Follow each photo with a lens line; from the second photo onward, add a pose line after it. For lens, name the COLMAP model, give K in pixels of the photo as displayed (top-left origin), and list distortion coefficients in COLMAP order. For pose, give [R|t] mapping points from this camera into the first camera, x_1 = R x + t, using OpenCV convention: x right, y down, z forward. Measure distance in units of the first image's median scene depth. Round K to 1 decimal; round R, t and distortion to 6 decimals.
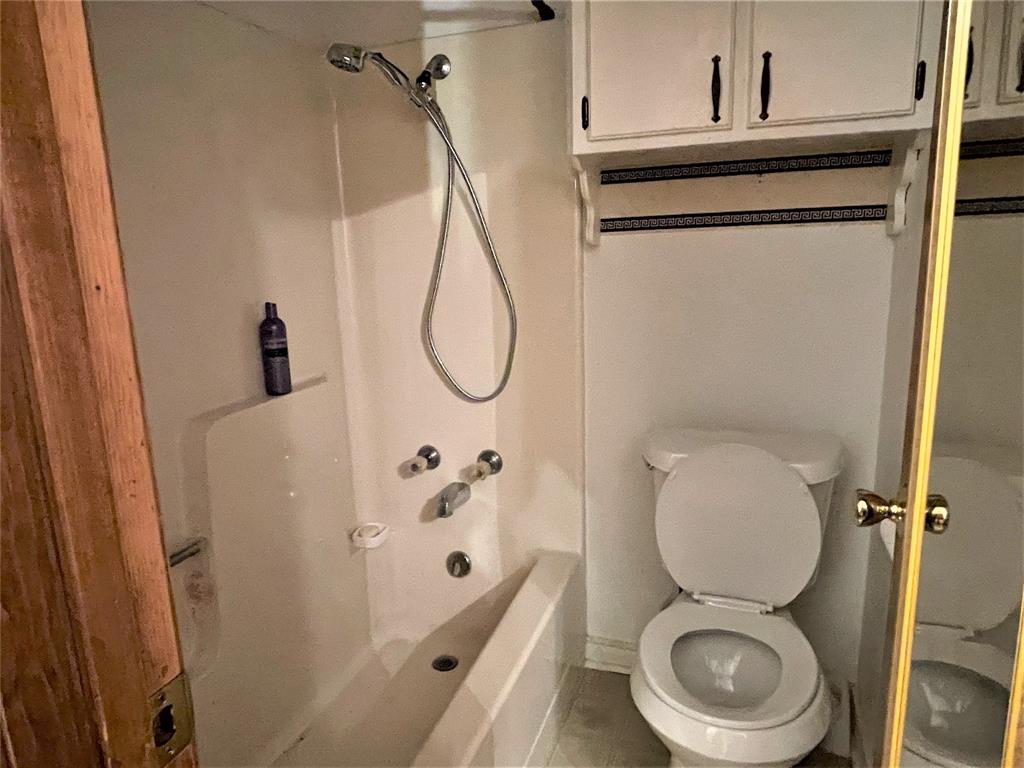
lens RADIAL K [[666.4, 0, 511.5], [0, 666.4, 381.0], [0, 0, 1]] dist [-0.003711, -0.002118]
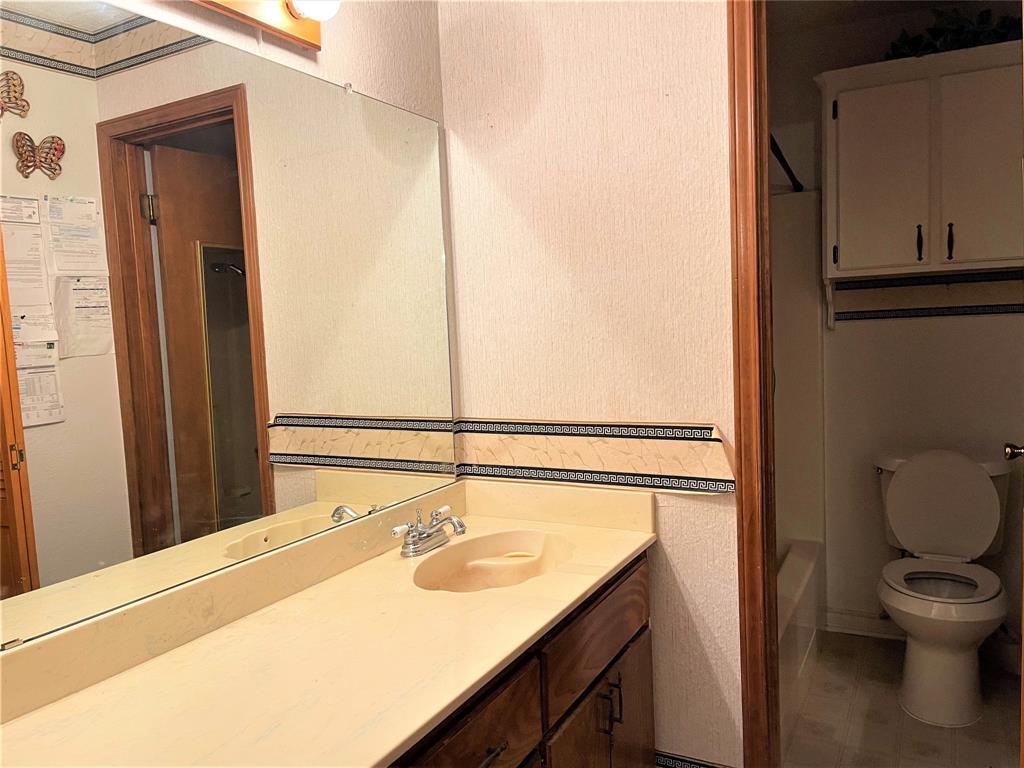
lens RADIAL K [[775.3, 0, 511.7], [0, 775.3, 382.6], [0, 0, 1]] dist [0.077297, -0.093159]
pose [[0.988832, 0.000484, -0.149033, -0.390506], [-0.018212, 0.992892, -0.117615, 0.166489], [0.147917, 0.119016, 0.981813, -1.006102]]
